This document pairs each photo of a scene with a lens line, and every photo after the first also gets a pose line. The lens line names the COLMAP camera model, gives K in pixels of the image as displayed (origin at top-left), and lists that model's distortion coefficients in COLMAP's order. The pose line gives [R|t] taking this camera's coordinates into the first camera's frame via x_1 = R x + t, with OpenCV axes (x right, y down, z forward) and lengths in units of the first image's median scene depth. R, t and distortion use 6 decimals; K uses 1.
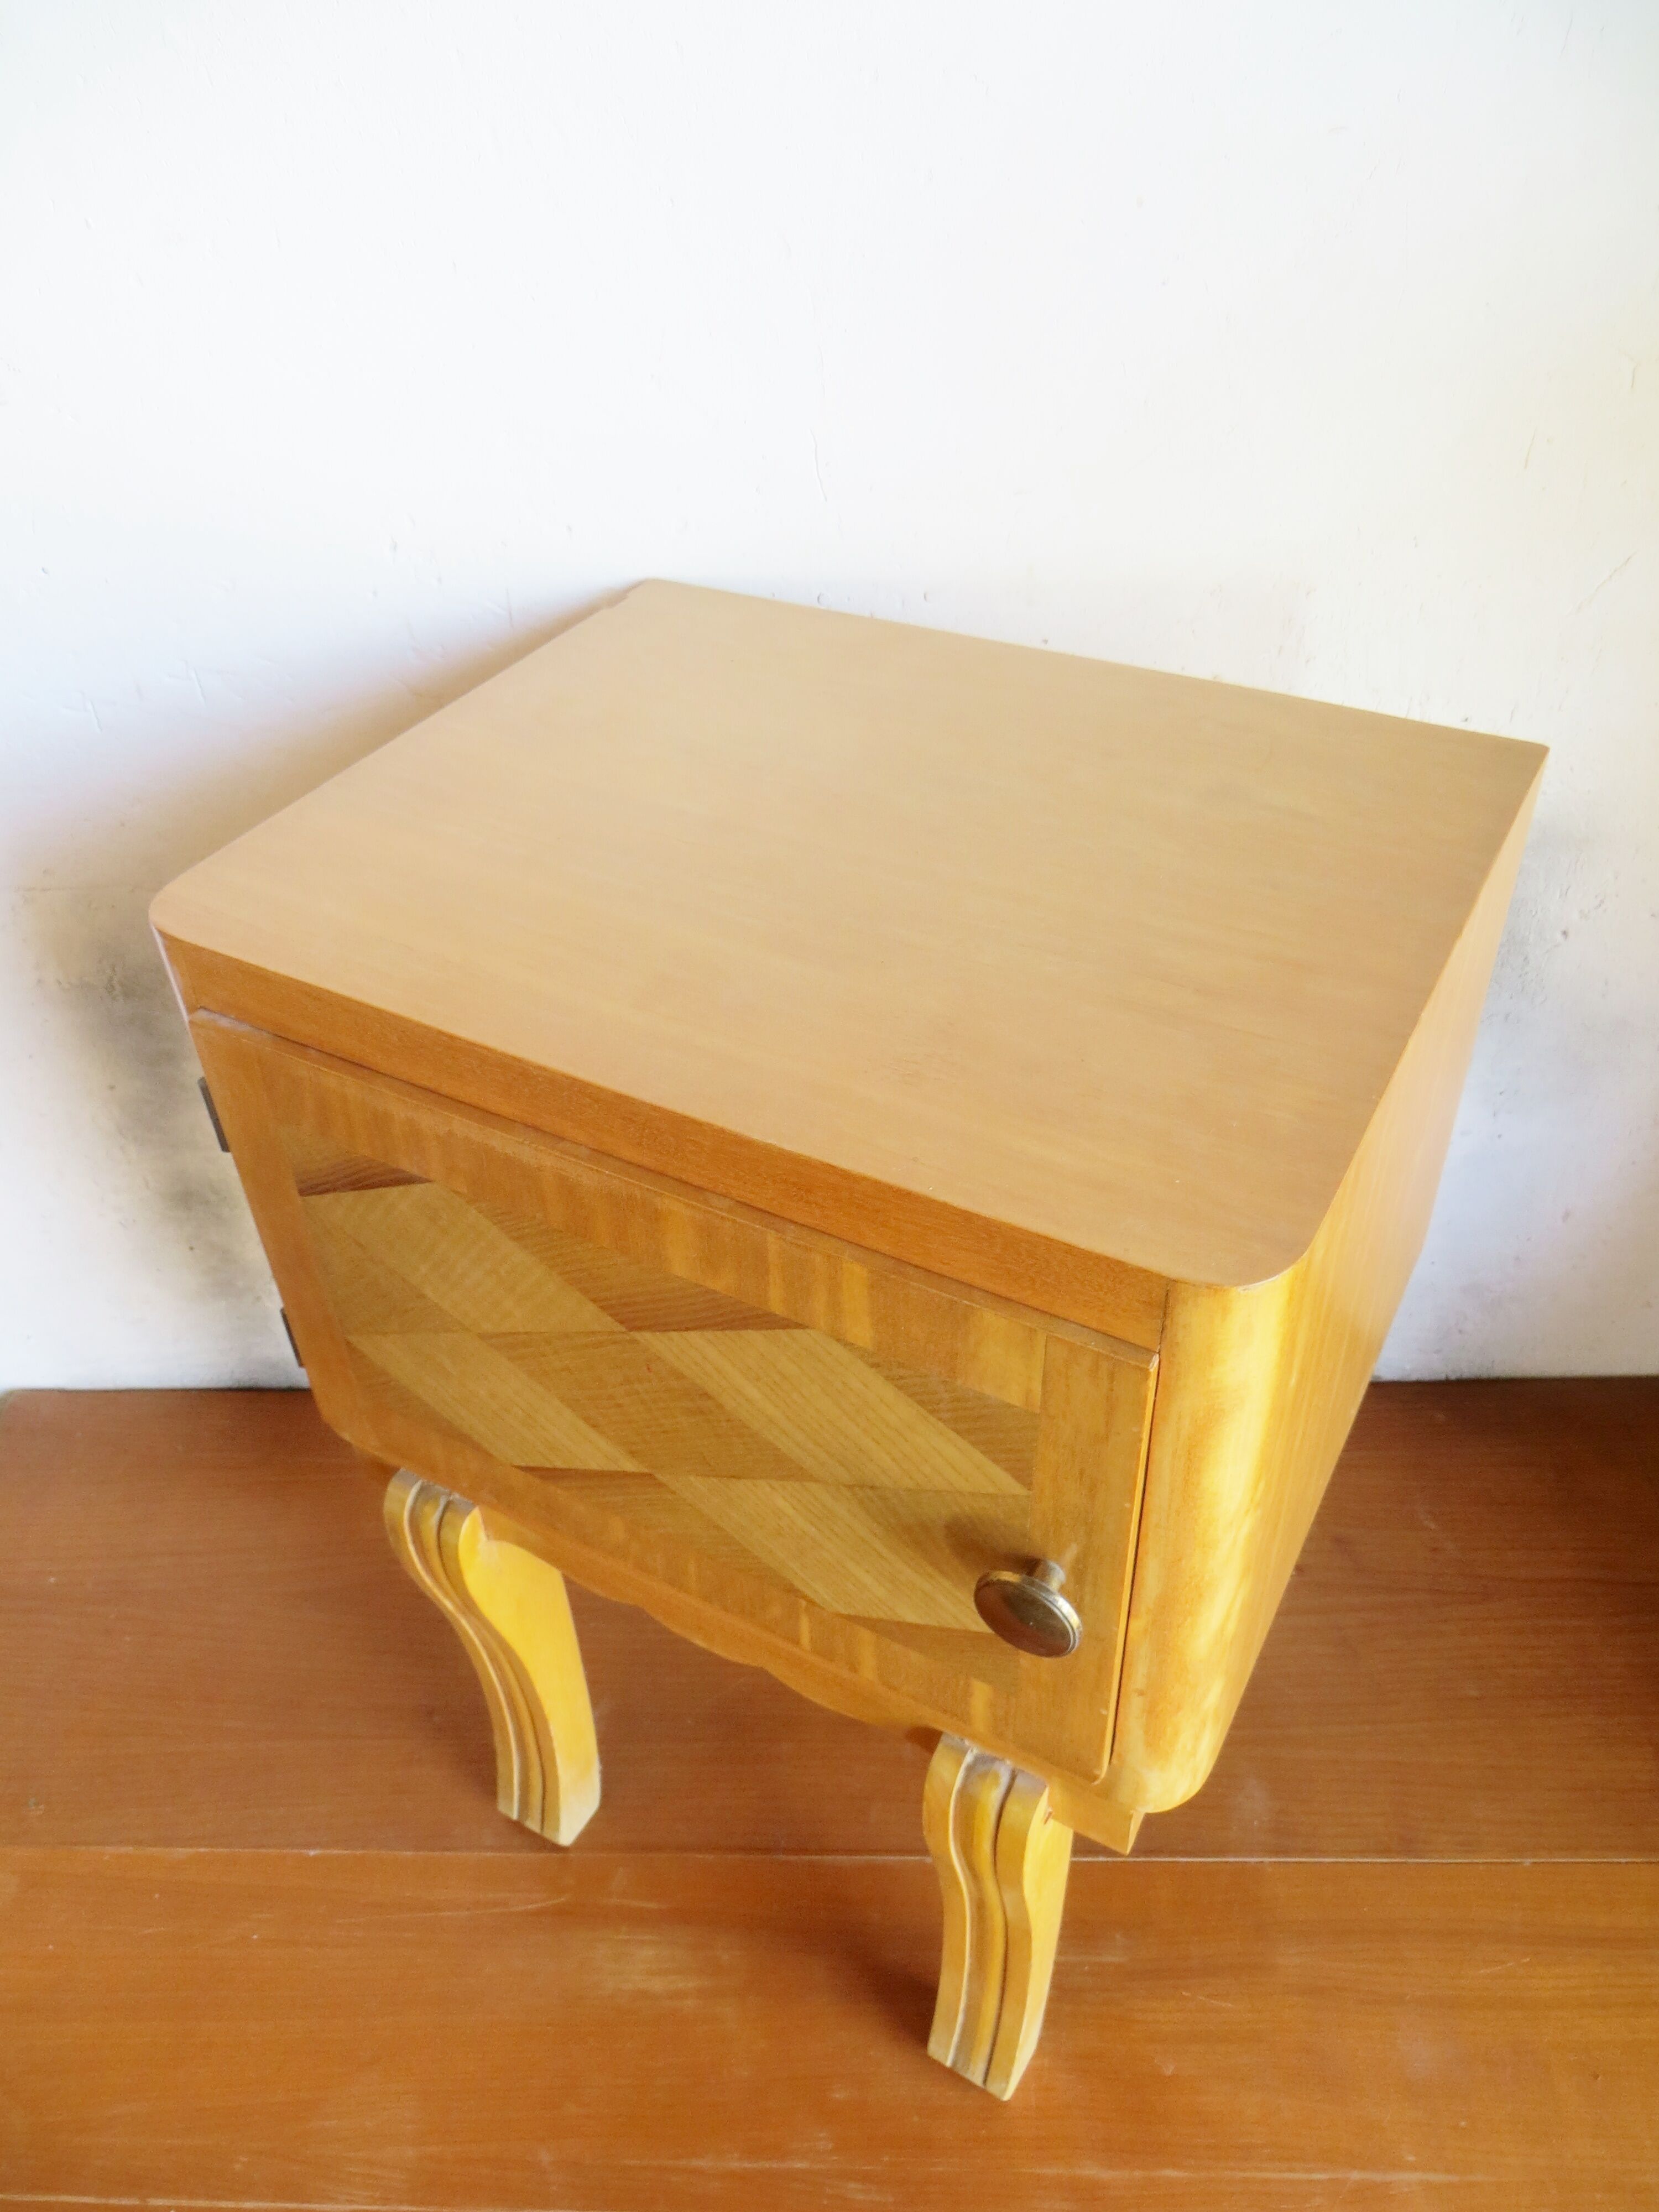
lens RADIAL K [[1652.2, 0, 829.5], [0, 1652.2, 1106.0], [0, 0, 1]] dist [-0.011641, -0.000310]
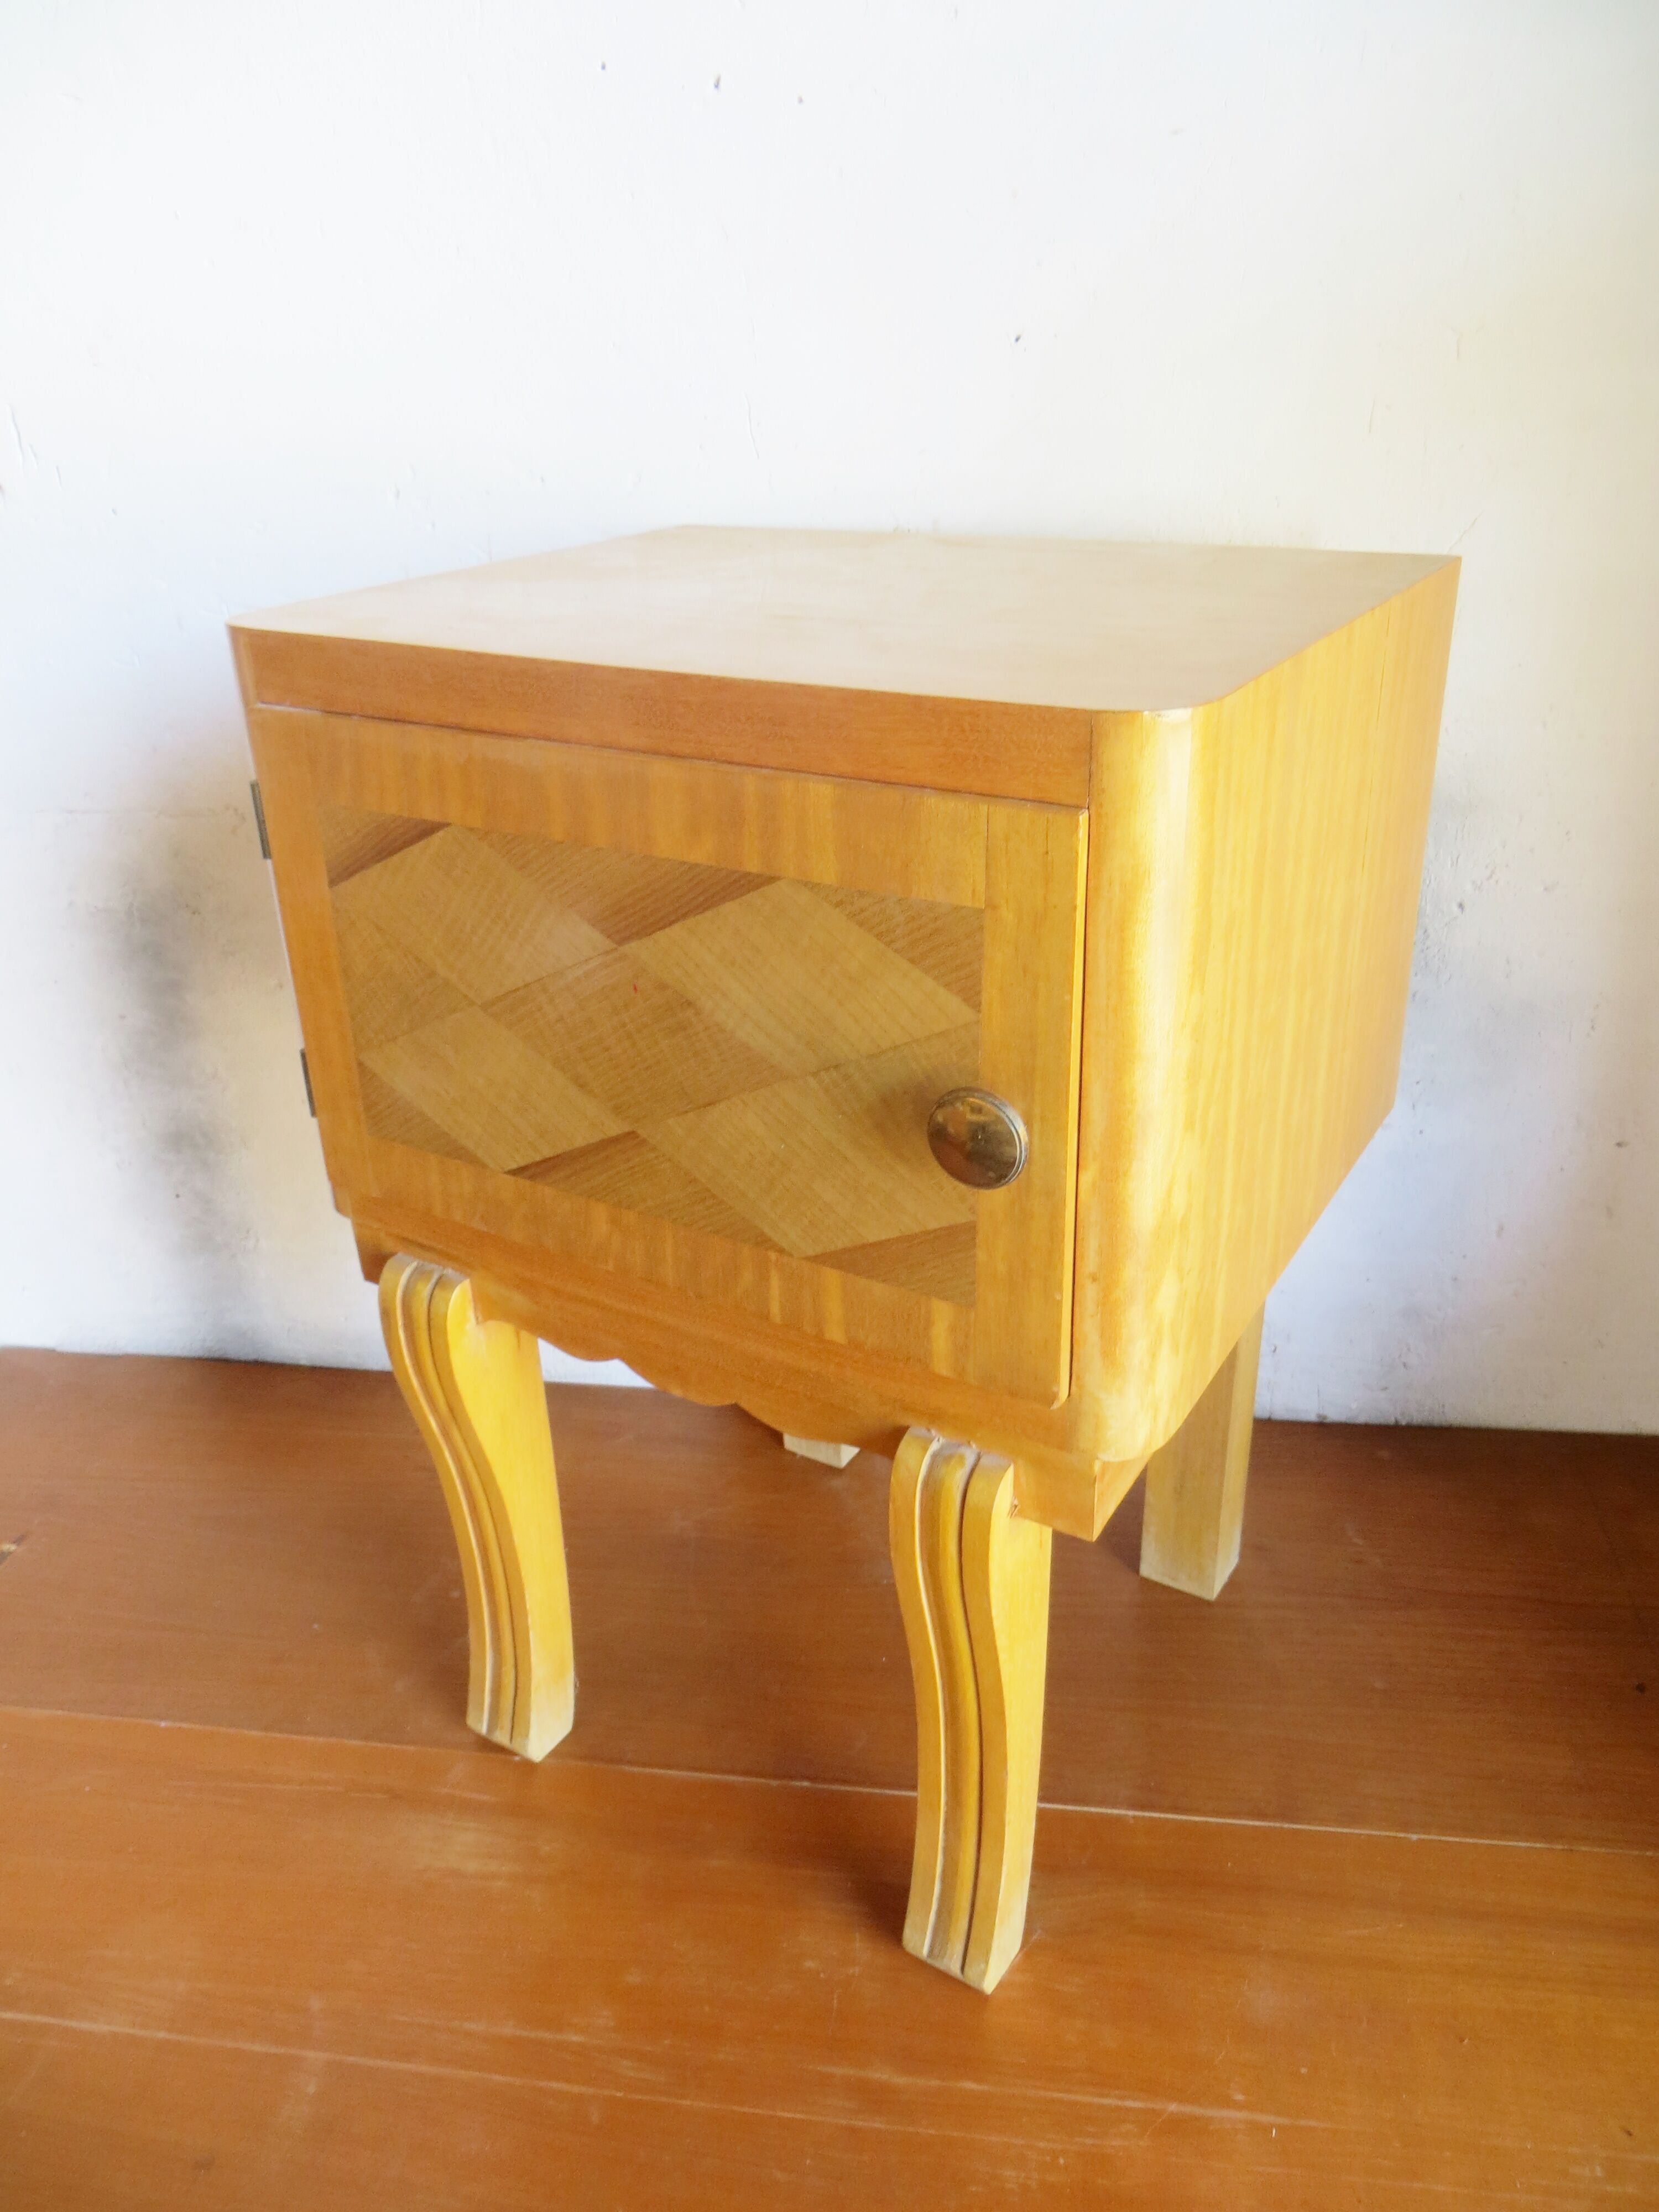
lens RADIAL K [[1652.2, 0, 829.5], [0, 1652.2, 1106.0], [0, 0, 1]] dist [-0.011641, -0.000310]
pose [[0.999275, 0.023605, -0.029872, 0.048620], [-0.029833, 0.972928, -0.229176, 0.454385], [0.023653, 0.229901, 0.972927, -0.025403]]
